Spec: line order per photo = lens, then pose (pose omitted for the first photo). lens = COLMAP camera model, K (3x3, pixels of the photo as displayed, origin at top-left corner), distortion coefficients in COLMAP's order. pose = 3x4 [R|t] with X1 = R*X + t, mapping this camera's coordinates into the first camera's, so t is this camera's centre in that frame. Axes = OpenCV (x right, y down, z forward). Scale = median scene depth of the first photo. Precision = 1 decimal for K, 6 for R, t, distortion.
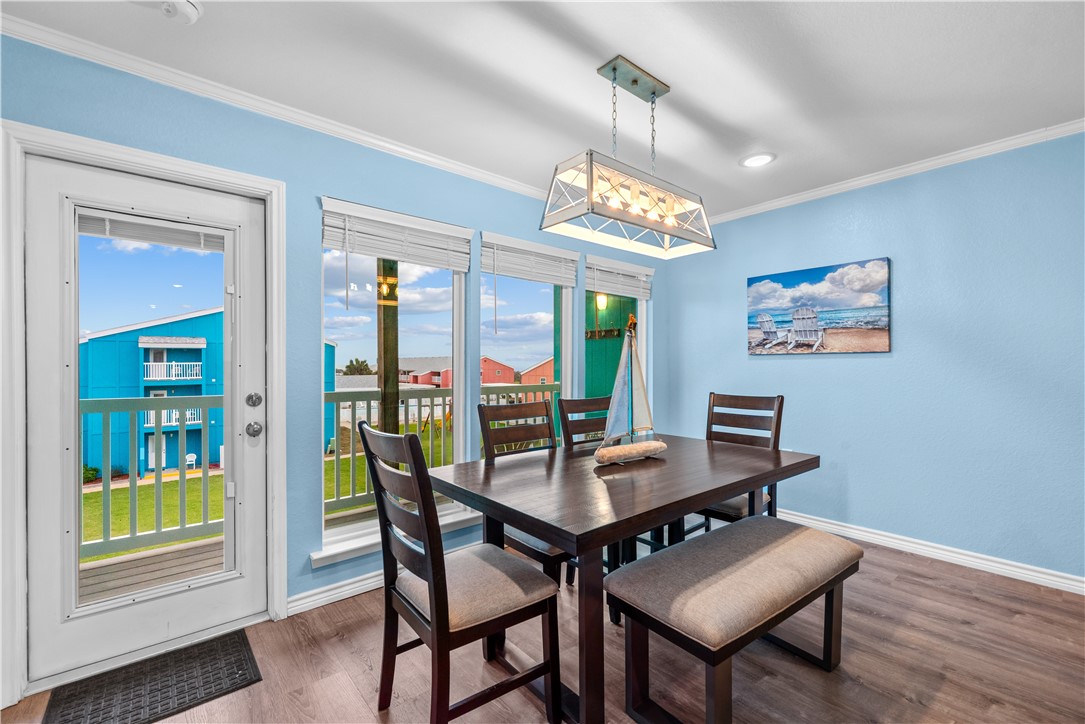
lens RADIAL K [[444.5, 0, 543.4], [0, 444.5, 359.2], [0, 0, 1]] dist [0.000705, 0.000056]
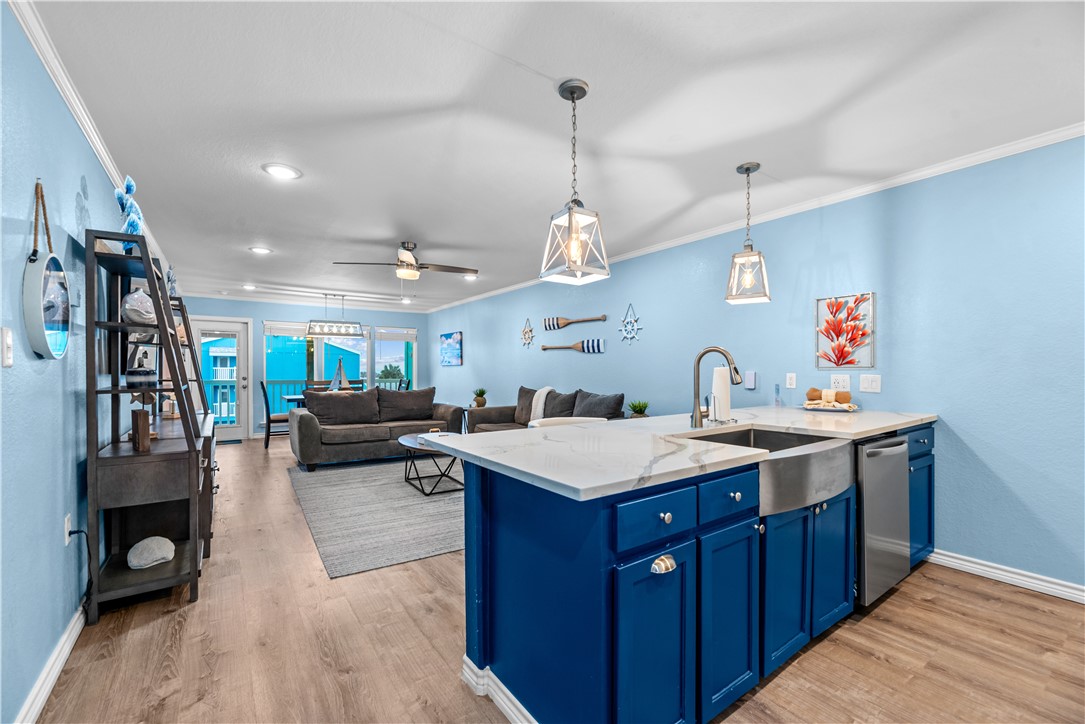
lens RADIAL K [[443.9, 0, 539.0], [0, 443.9, 366.6], [0, 0, 1]] dist [0.011688, 0.000080]
pose [[0.994953, 0.001683, -0.100323, 0.178401], [-0.001254, 0.999990, 0.004332, -0.002163], [0.100329, -0.004185, 0.994945, -0.201604]]
